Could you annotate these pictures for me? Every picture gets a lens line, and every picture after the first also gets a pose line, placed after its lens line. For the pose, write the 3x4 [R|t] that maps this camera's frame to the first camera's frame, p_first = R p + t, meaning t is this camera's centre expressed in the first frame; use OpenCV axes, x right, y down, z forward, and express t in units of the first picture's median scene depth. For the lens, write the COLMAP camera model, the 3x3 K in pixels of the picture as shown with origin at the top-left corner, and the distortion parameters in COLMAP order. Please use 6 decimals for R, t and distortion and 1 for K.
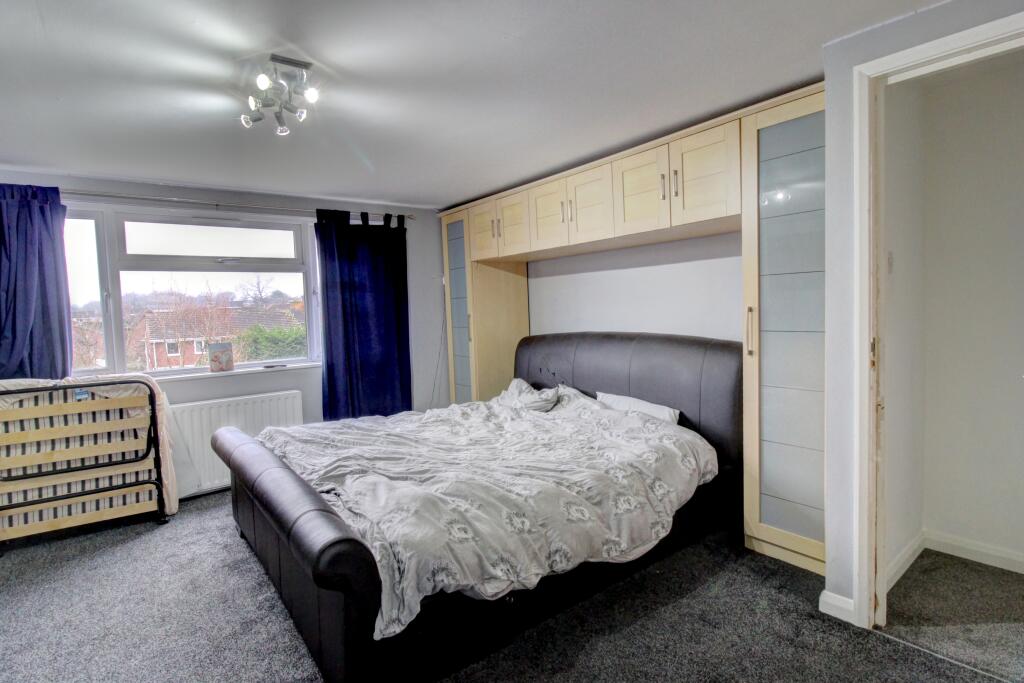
lens RADIAL K [[484.0, 0, 512.0], [0, 484.0, 341.5], [0, 0, 1]] dist [0.001771, -0.013076]
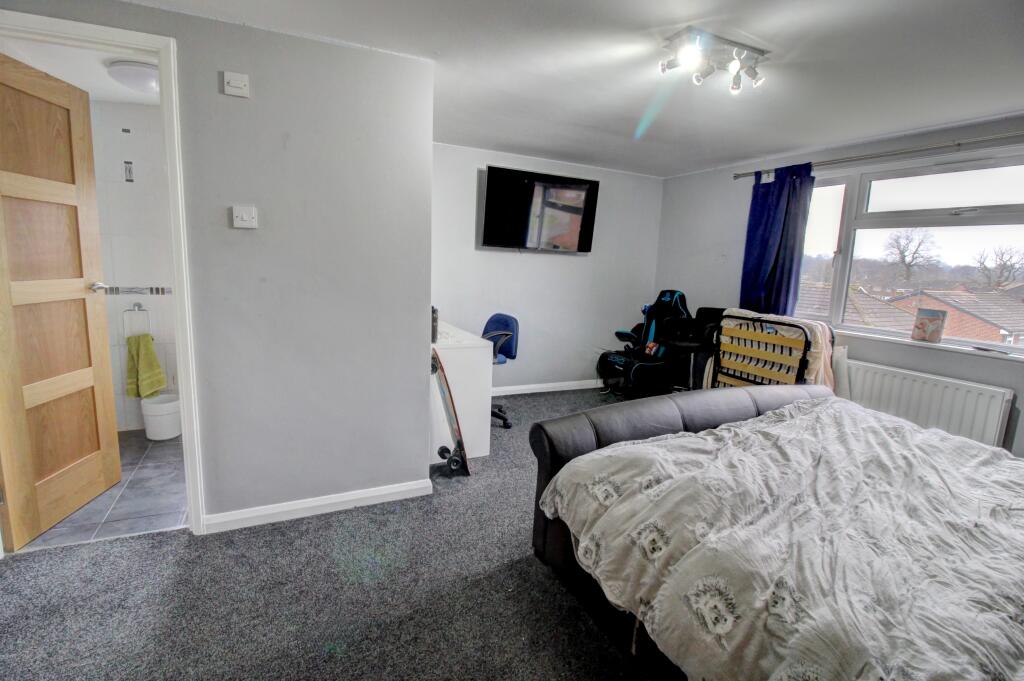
lens RADIAL K [[458.3, 0, 512.0], [0, 458.3, 340.5], [0, 0, 1]] dist [-0.001752, -0.000370]
pose [[-0.157832, 0.195468, -0.967926, 0.392869], [-0.105589, 0.971252, 0.213357, -0.046546], [0.981804, 0.135877, -0.132655, 0.455624]]
